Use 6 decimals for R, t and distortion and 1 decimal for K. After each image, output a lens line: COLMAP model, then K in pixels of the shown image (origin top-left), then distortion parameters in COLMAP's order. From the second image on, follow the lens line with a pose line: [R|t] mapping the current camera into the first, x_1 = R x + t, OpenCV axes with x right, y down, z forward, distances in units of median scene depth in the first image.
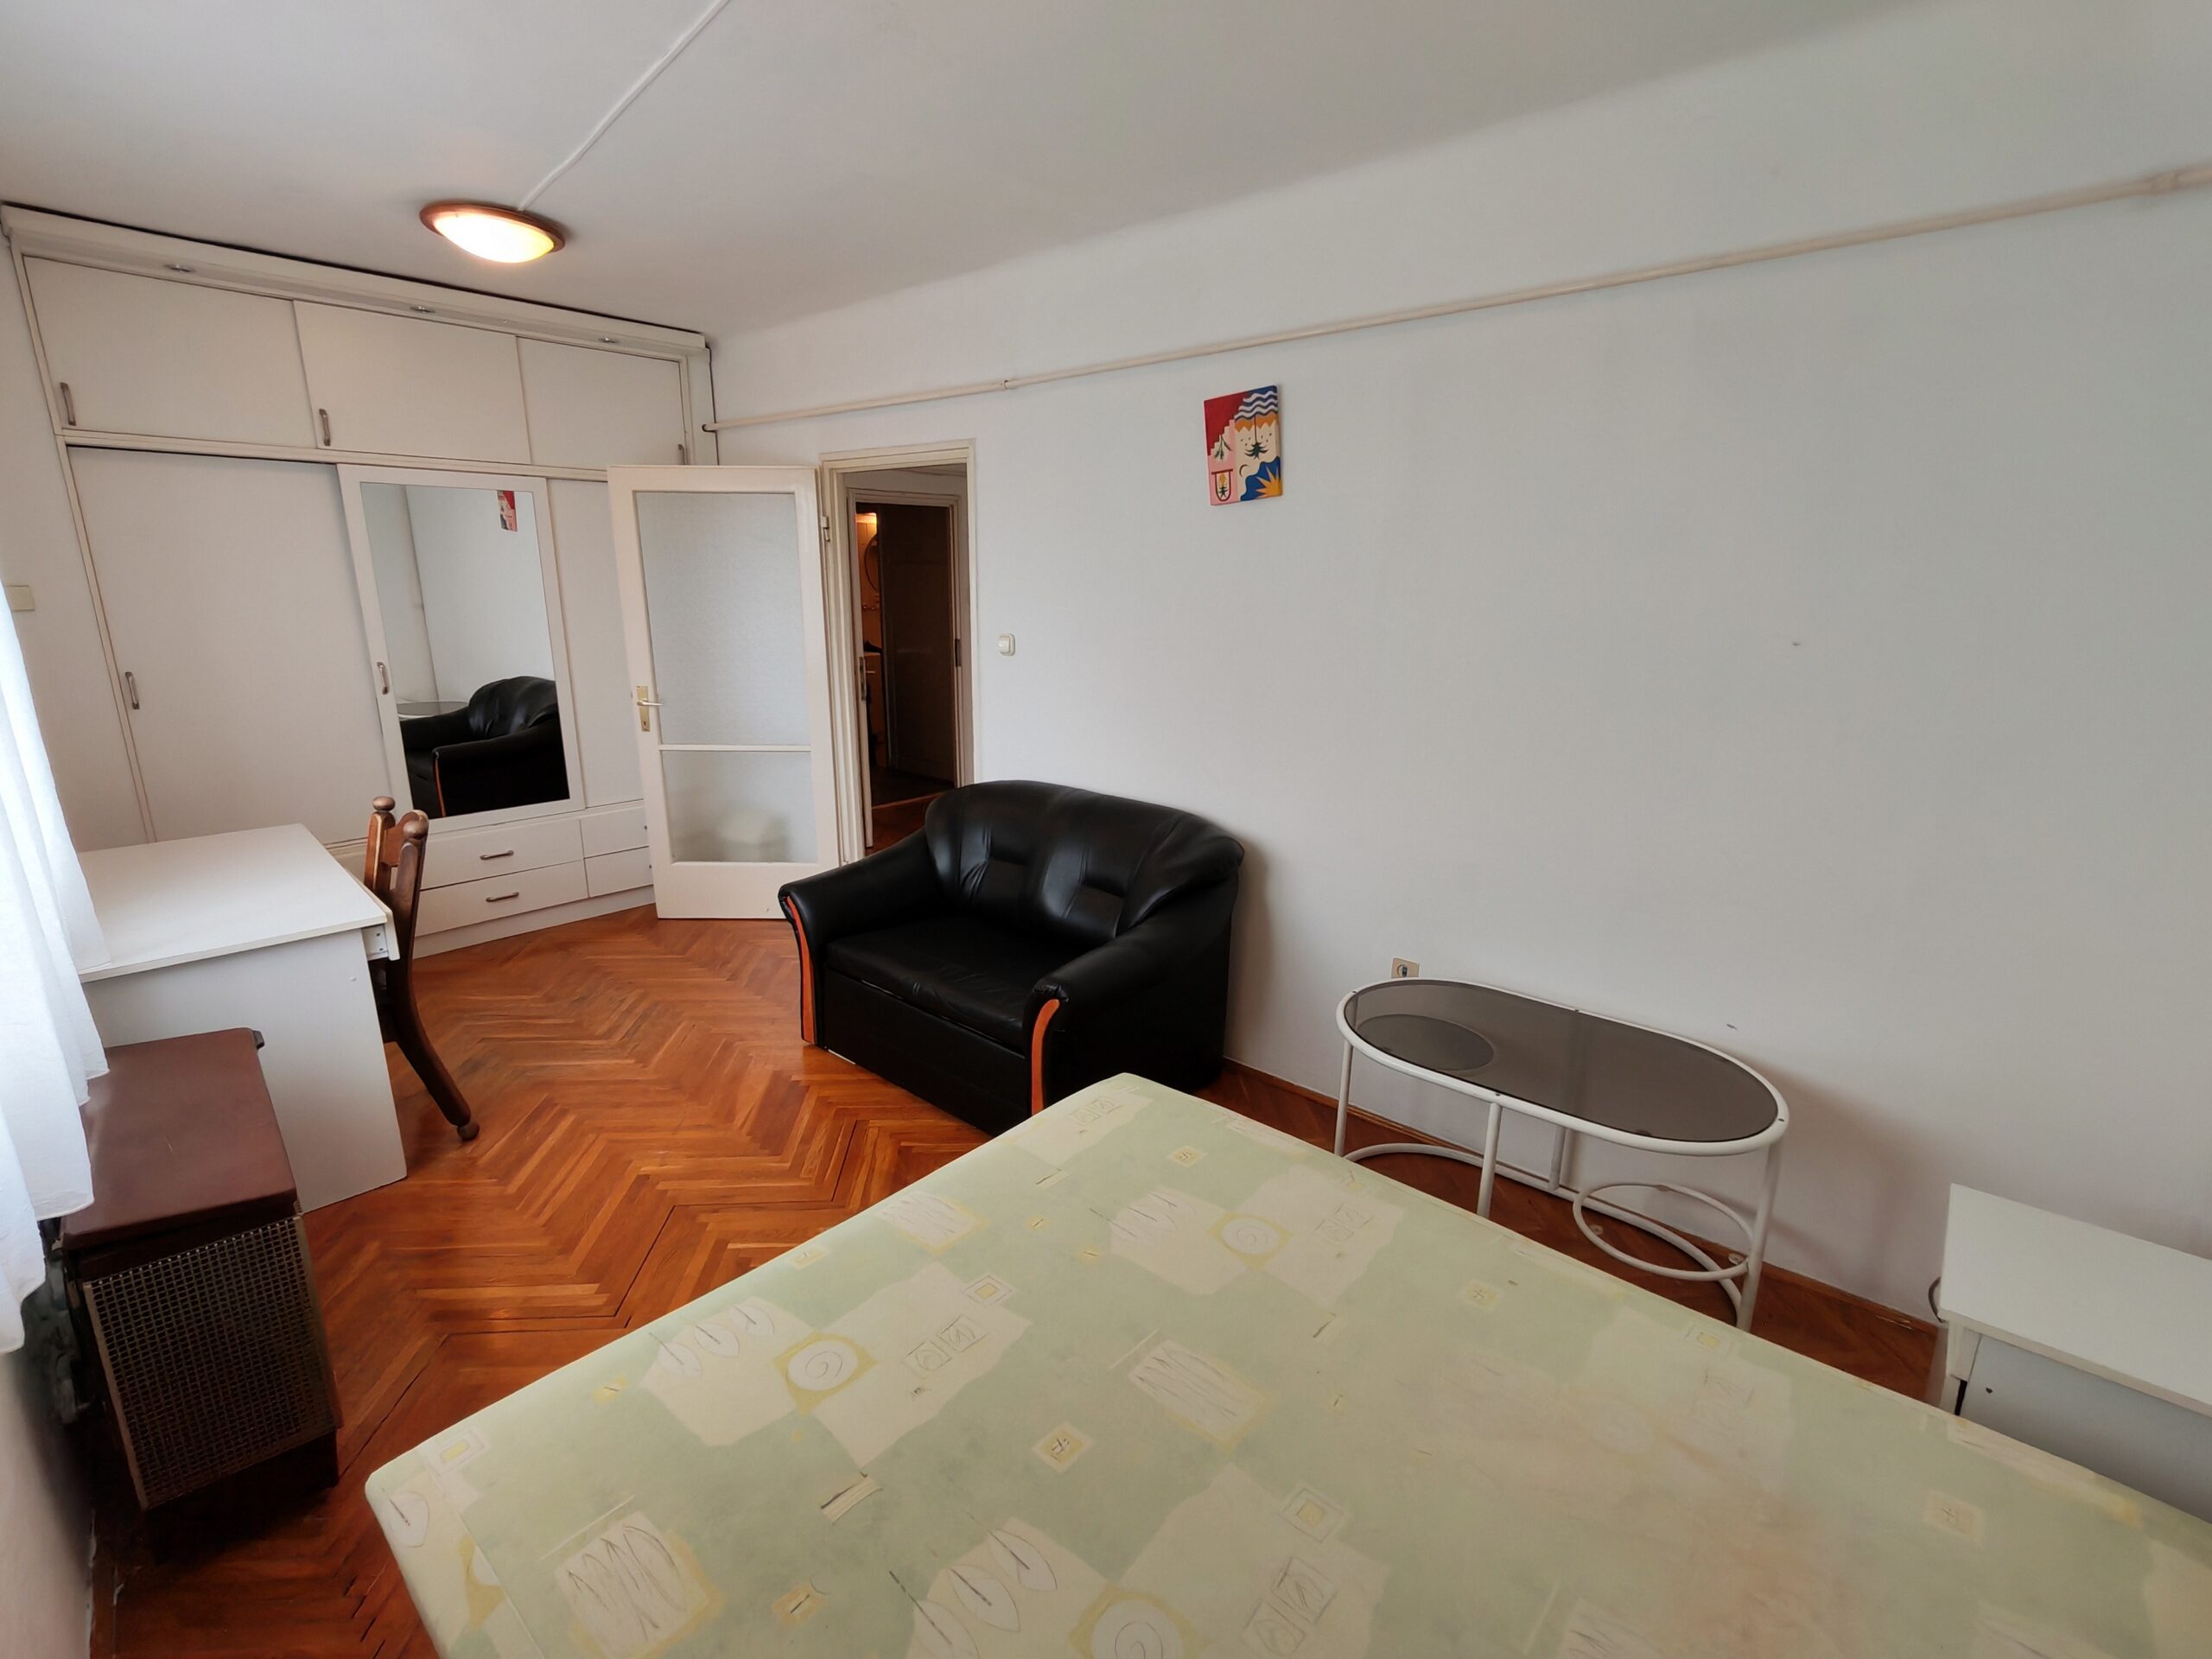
lens RADIAL K [[1013.5, 0, 1097.7], [0, 1013.5, 830.1], [0, 0, 1]] dist [0.002338, -0.000485]
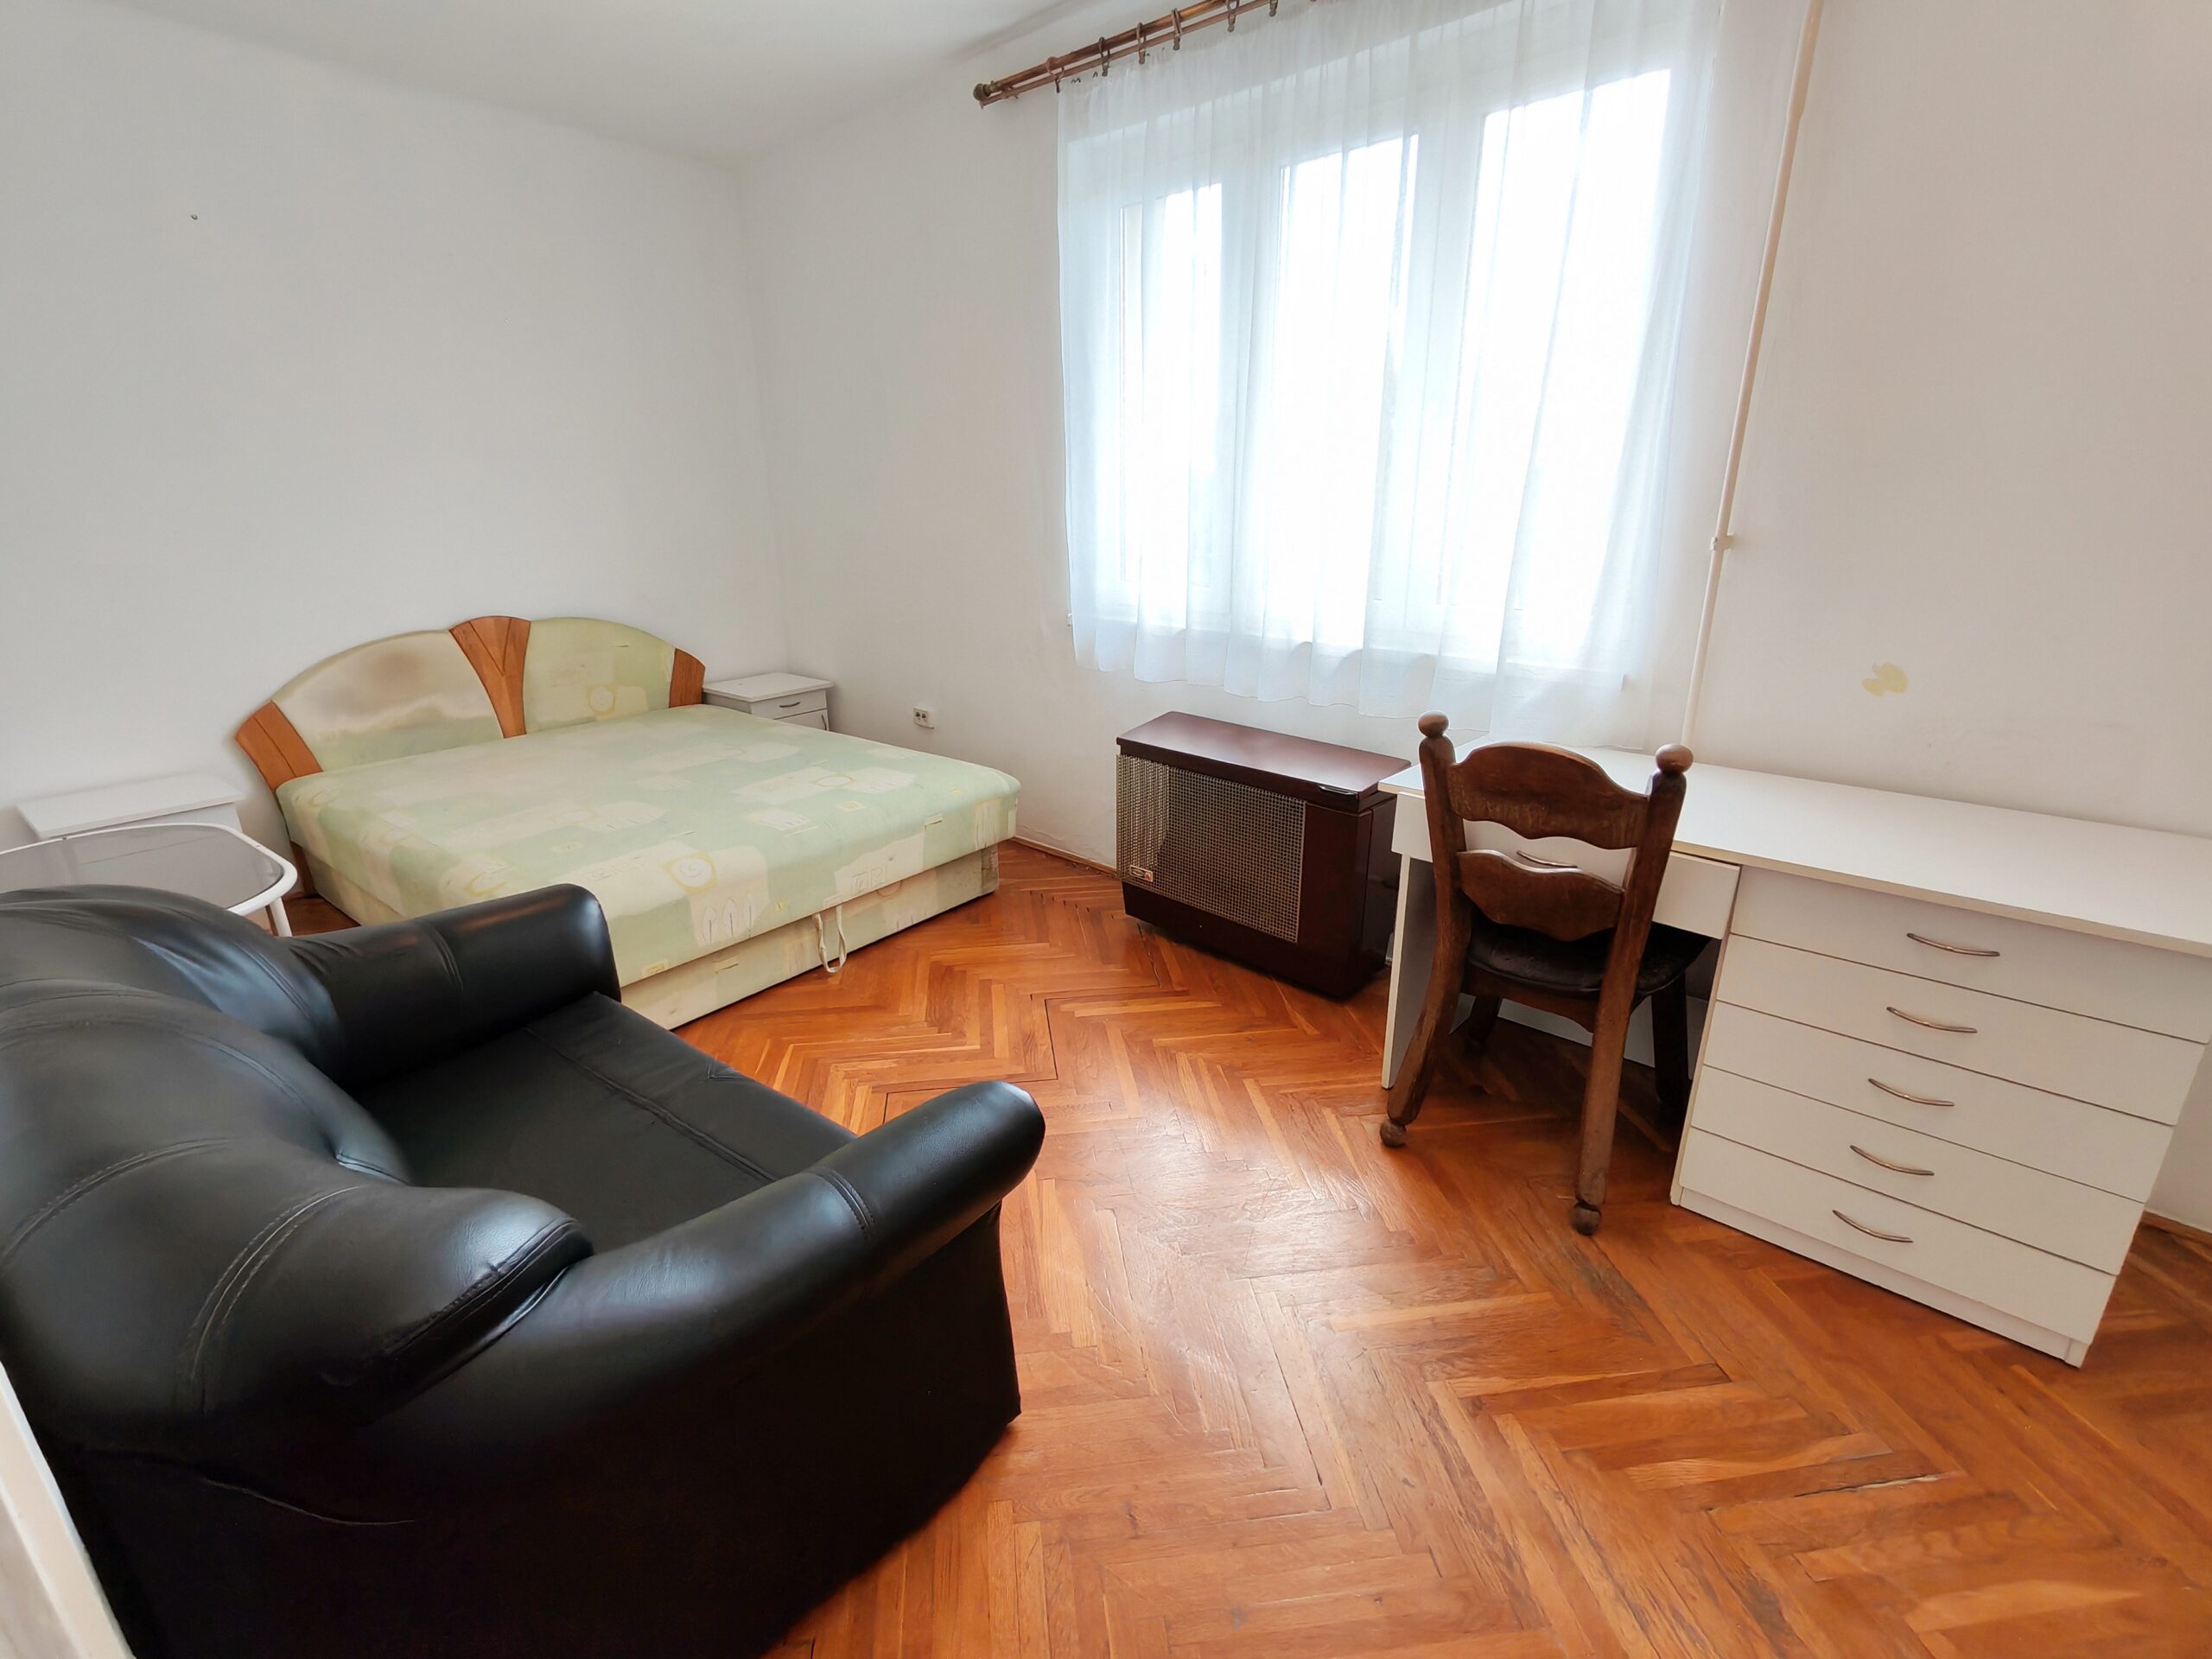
lens RADIAL K [[1049.0, 0, 1103.0], [0, 1049.0, 861.8], [0, 0, 1]] dist [0.000288, -0.000128]
pose [[-0.998741, 0.012020, -0.048708, -0.305983], [-0.017011, 0.832225, 0.554177, -0.241908], [0.047197, 0.554307, -0.830973, 1.245668]]
